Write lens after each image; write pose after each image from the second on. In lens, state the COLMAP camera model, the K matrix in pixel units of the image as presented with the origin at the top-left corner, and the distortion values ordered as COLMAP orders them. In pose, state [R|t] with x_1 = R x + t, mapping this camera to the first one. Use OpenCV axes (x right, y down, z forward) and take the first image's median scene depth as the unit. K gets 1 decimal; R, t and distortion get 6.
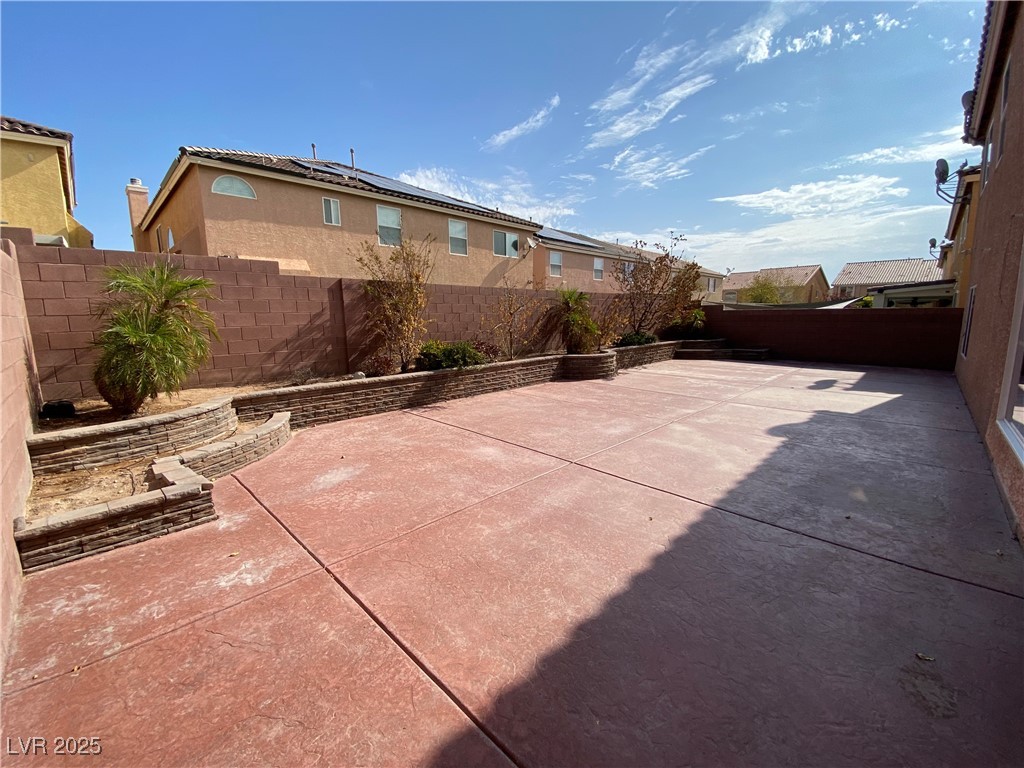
lens RADIAL K [[413.1, 0, 512.0], [0, 413.1, 384.0], [0, 0, 1]] dist [-0.000682, -0.014037]
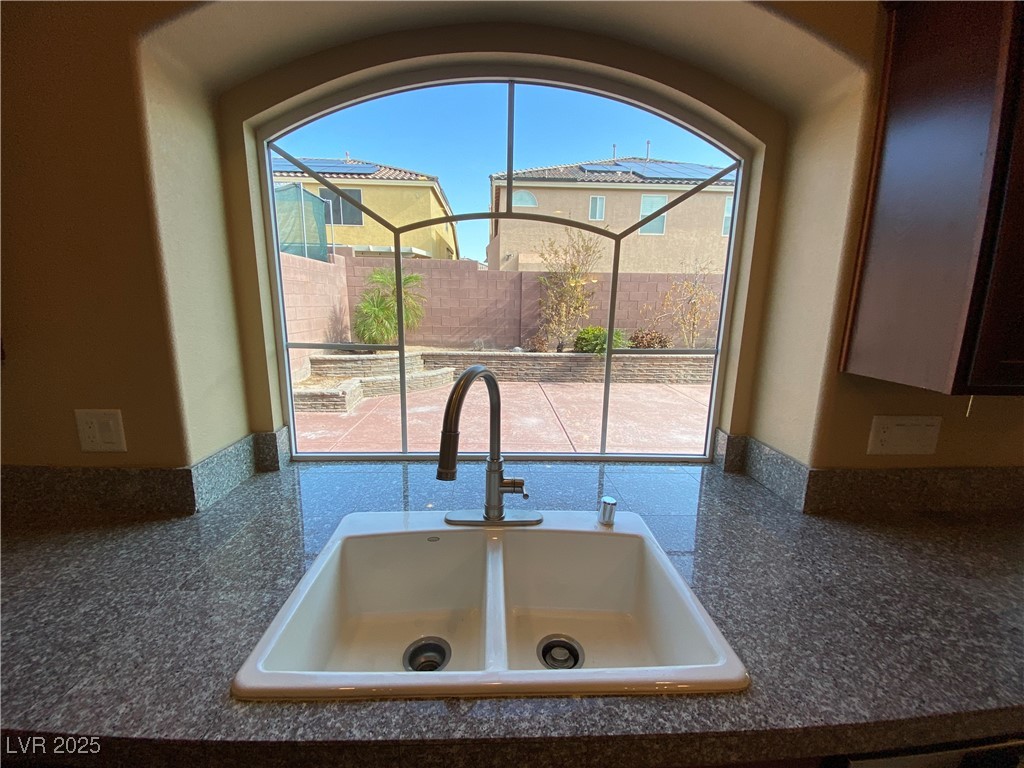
lens RADIAL K [[410.3, 0, 512.0], [0, 410.3, 384.0], [0, 0, 1]] dist [0.031346, -0.022768]
pose [[0.722474, 0.158000, -0.673103, 0.473221], [-0.138102, 0.986898, 0.083427, -0.019745], [0.677466, 0.032683, 0.734828, 0.078394]]
